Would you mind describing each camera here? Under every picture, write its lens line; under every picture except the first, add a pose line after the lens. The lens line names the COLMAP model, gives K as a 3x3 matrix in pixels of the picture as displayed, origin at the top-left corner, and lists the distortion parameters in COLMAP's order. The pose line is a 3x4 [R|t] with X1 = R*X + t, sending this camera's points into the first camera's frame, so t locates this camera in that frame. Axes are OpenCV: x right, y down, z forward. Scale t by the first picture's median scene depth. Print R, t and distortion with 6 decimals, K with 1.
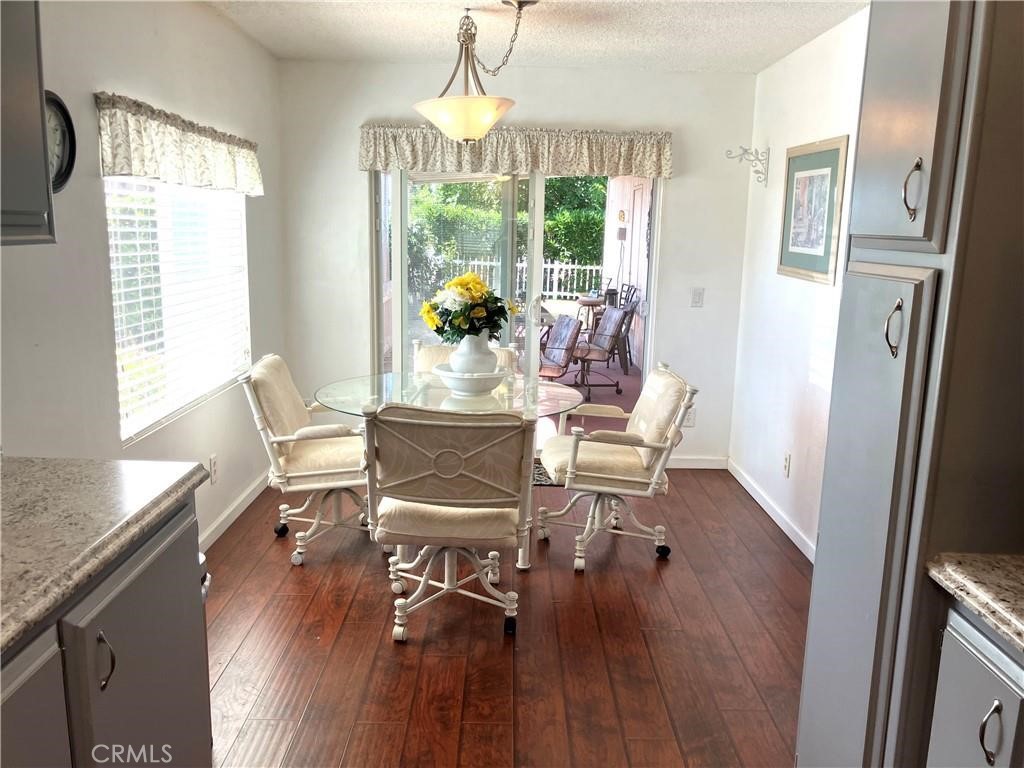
lens RADIAL K [[827.1, 0, 512.0], [0, 827.1, 384.0], [0, 0, 1]] dist [0.078838, -0.173815]
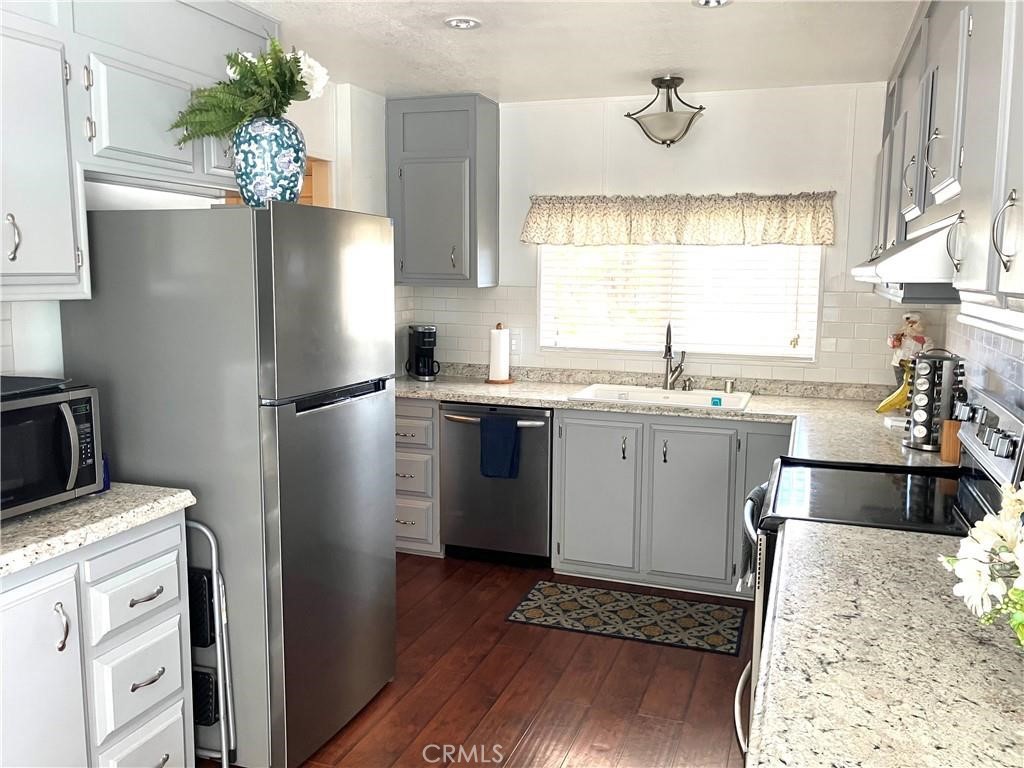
lens RADIAL K [[852.1, 0, 512.0], [0, 852.1, 384.0], [0, 0, 1]] dist [0.045882, -0.040355]
pose [[-0.942158, -0.071891, 0.327369, -0.457610], [0.036690, 0.948734, 0.313938, -0.323370], [-0.333156, 0.307791, -0.891220, 1.508614]]
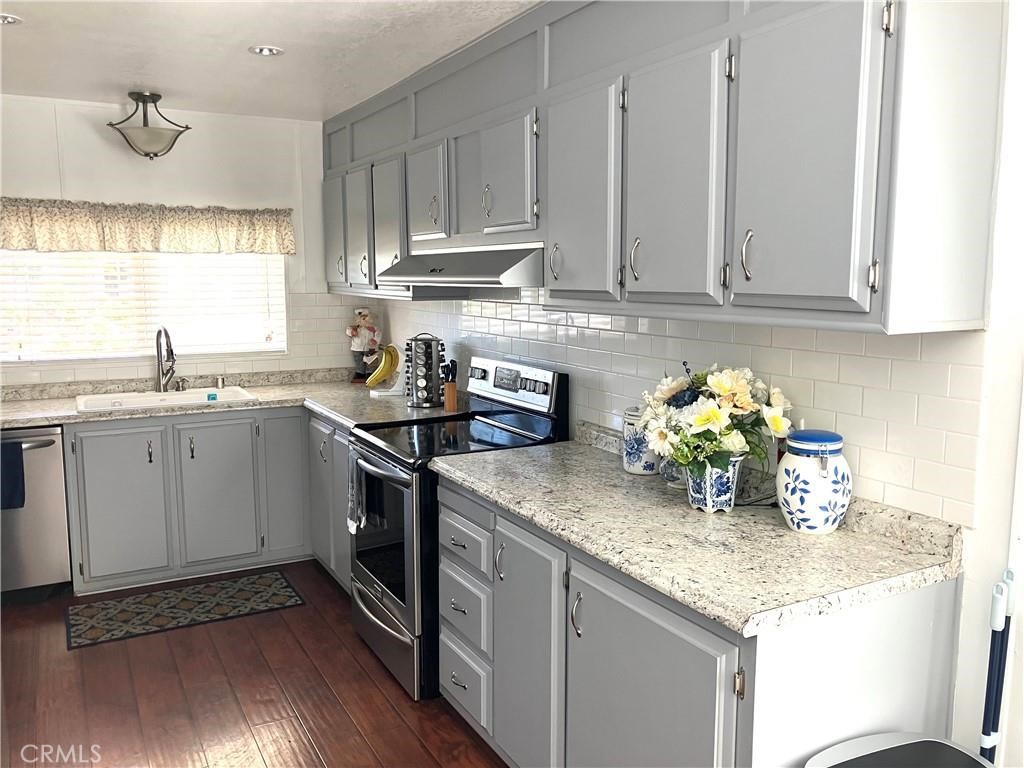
lens RADIAL K [[852.1, 0, 512.0], [0, 852.1, 384.0], [0, 0, 1]] dist [0.045882, -0.040355]
pose [[-0.884971, 0.045893, -0.463380, 0.223075], [-0.100155, 0.953080, 0.285671, -0.381551], [0.454748, 0.299220, -0.838851, 1.803166]]
